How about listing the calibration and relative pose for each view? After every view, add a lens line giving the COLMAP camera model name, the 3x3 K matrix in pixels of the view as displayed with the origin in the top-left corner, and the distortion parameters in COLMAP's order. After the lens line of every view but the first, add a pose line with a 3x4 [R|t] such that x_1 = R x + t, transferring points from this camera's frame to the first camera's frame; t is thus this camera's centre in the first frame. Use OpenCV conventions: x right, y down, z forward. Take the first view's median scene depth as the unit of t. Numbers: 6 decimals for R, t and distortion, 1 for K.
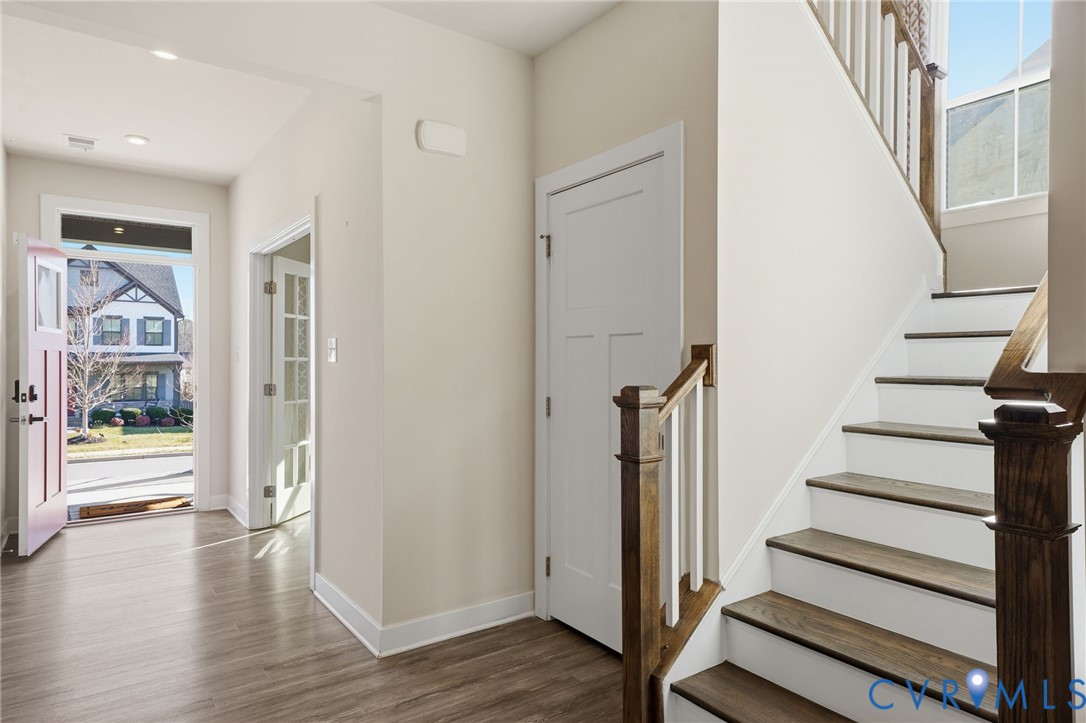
lens RADIAL K [[651.7, 0, 543.0], [0, 651.7, 361.5], [0, 0, 1]] dist [0.021512, 0.000697]
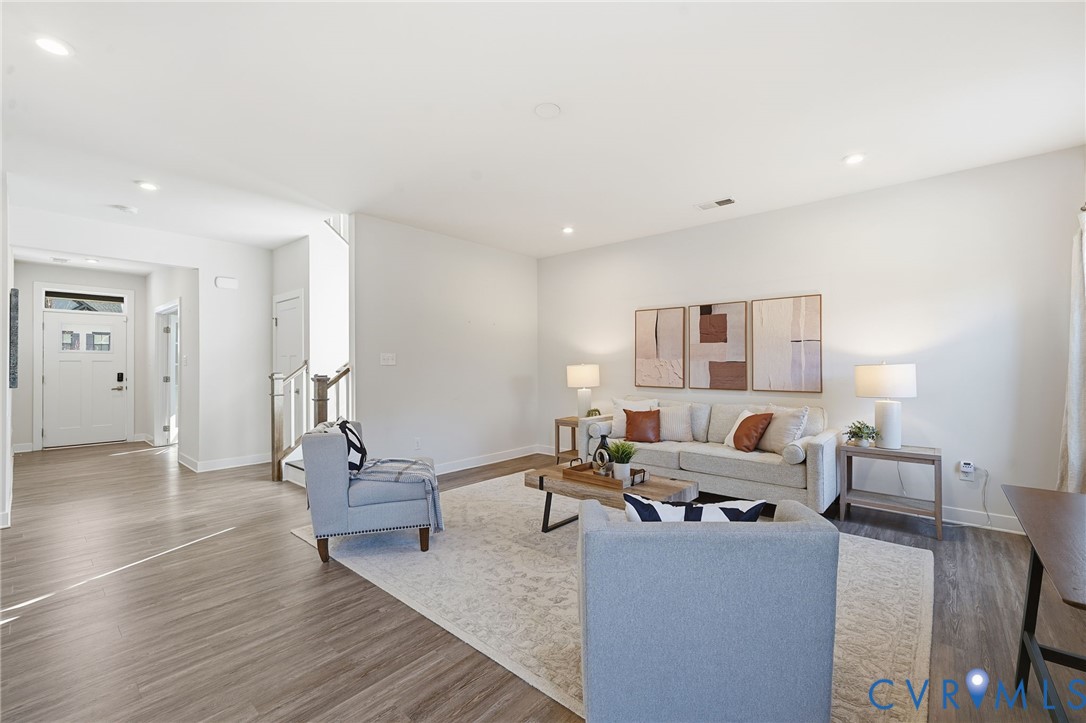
lens RADIAL K [[452.9, 0, 543.0], [0, 452.9, 361.5], [0, 0, 1]] dist [-0.000356, -0.000136]
pose [[0.971756, 0.001337, 0.235985, 0.409715], [0.000710, 0.999963, -0.008589, 0.000613], [-0.235988, 0.008514, 0.971719, -0.686194]]
